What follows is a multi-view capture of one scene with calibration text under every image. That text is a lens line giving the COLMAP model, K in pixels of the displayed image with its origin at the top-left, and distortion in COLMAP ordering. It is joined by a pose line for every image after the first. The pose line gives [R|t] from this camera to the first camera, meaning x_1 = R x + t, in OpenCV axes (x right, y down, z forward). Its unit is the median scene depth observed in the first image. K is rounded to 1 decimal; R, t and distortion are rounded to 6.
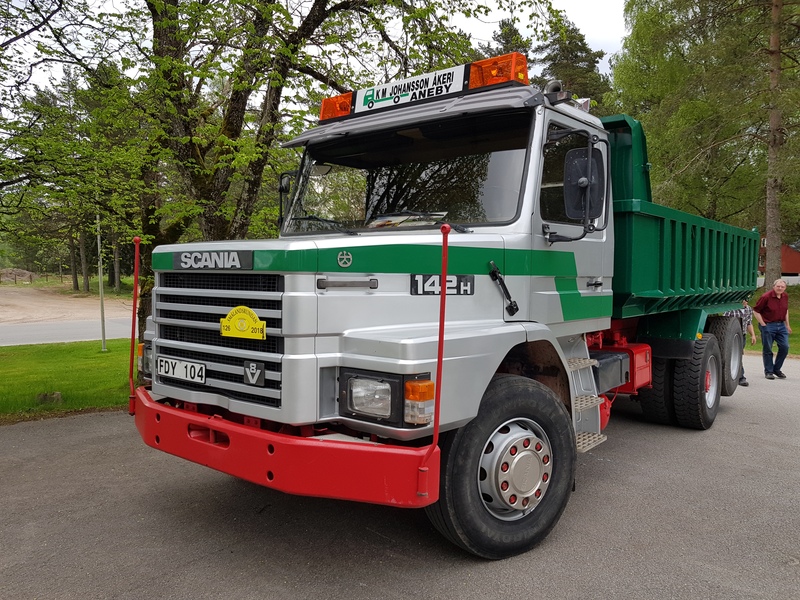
lens RADIAL K [[622.0, 0, 408.9], [0, 622.0, 296.8], [0, 0, 1]] dist [0.072784, -0.099679]
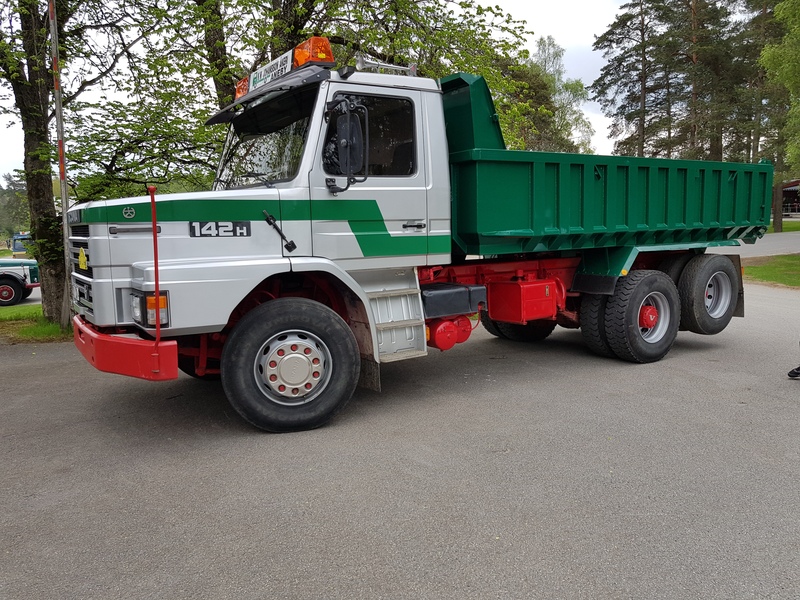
lens RADIAL K [[622.0, 0, 408.9], [0, 622.0, 296.8], [0, 0, 1]] dist [0.072784, -0.099679]
pose [[0.954000, 0.001486, -0.299802, 0.788864], [0.021864, 0.996980, 0.074516, 0.032270], [0.299007, -0.077644, 0.951087, -0.165679]]
